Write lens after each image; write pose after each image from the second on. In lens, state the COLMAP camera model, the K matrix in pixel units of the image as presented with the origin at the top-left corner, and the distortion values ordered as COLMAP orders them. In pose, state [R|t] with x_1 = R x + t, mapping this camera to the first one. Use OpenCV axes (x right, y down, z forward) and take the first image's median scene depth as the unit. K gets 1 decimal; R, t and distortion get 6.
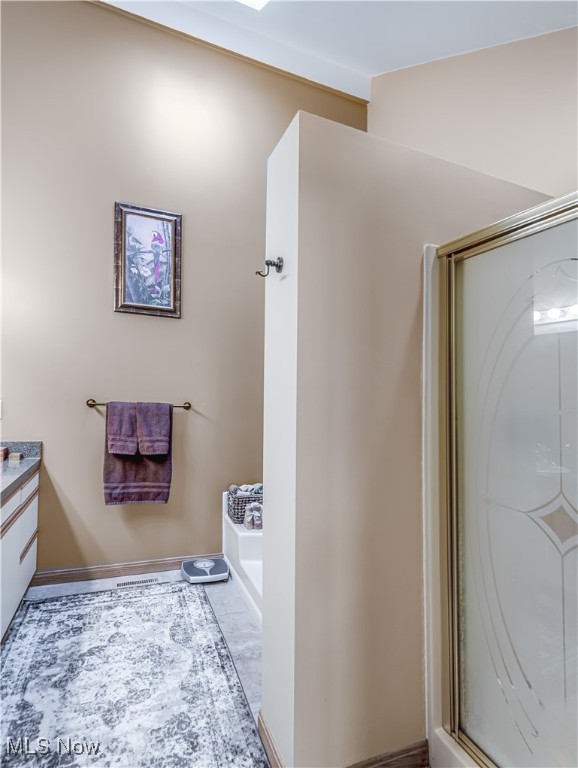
lens RADIAL K [[395.8, 0, 290.3], [0, 395.8, 394.3], [0, 0, 1]] dist [0.002547, -0.000106]
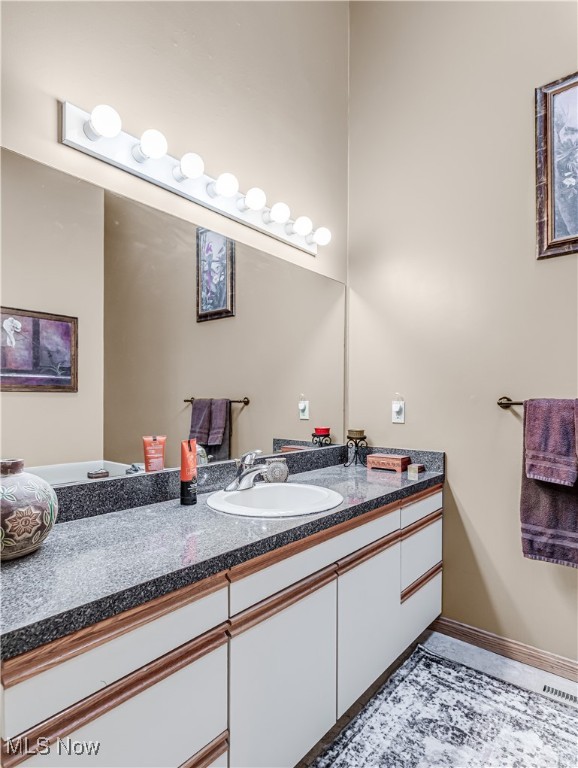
lens RADIAL K [[423.8, 0, 289.3], [0, 423.8, 415.7], [0, 0, 1]] dist [-0.003444, 0.000389]
pose [[0.466925, -0.006625, -0.884272, -0.026829], [0.024698, 0.999680, 0.005551, 0.033104], [0.883952, -0.024432, 0.466939, 0.331299]]
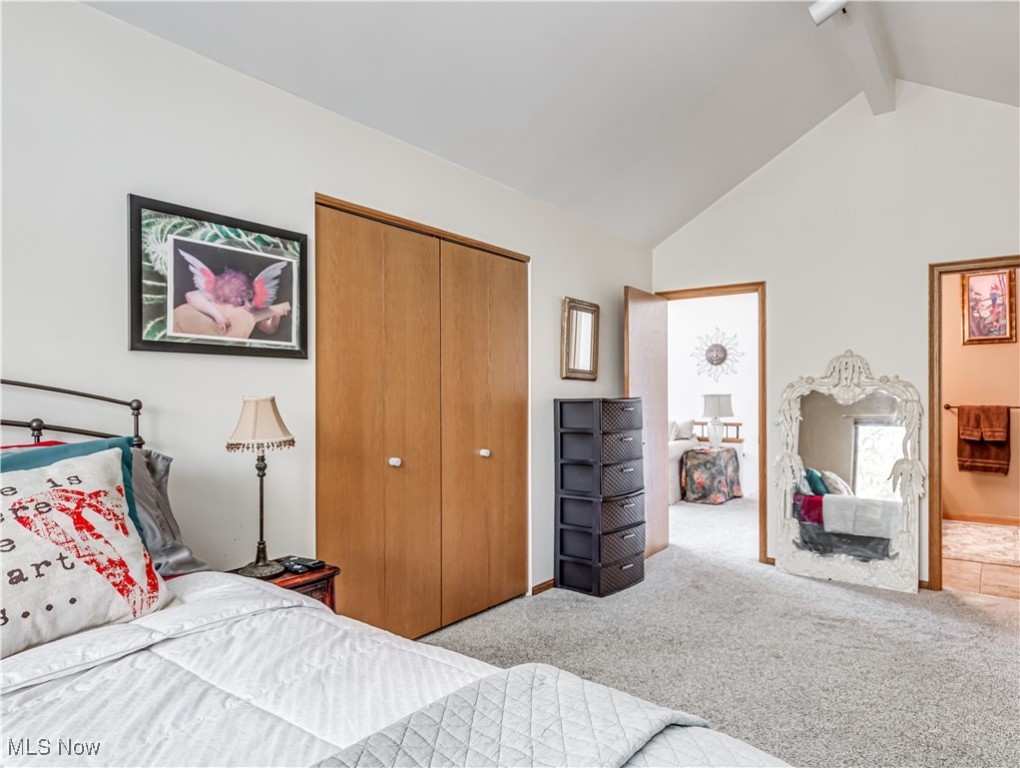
lens RADIAL K [[646.7, 0, 510.3], [0, 646.7, 415.6], [0, 0, 1]] dist [0.000501, -0.000597]
pose [[0.506030, -0.014671, -0.862391, 0.833463], [0.030775, 0.999526, 0.001054, 0.001860], [0.861967, -0.027074, 0.506241, -1.795536]]
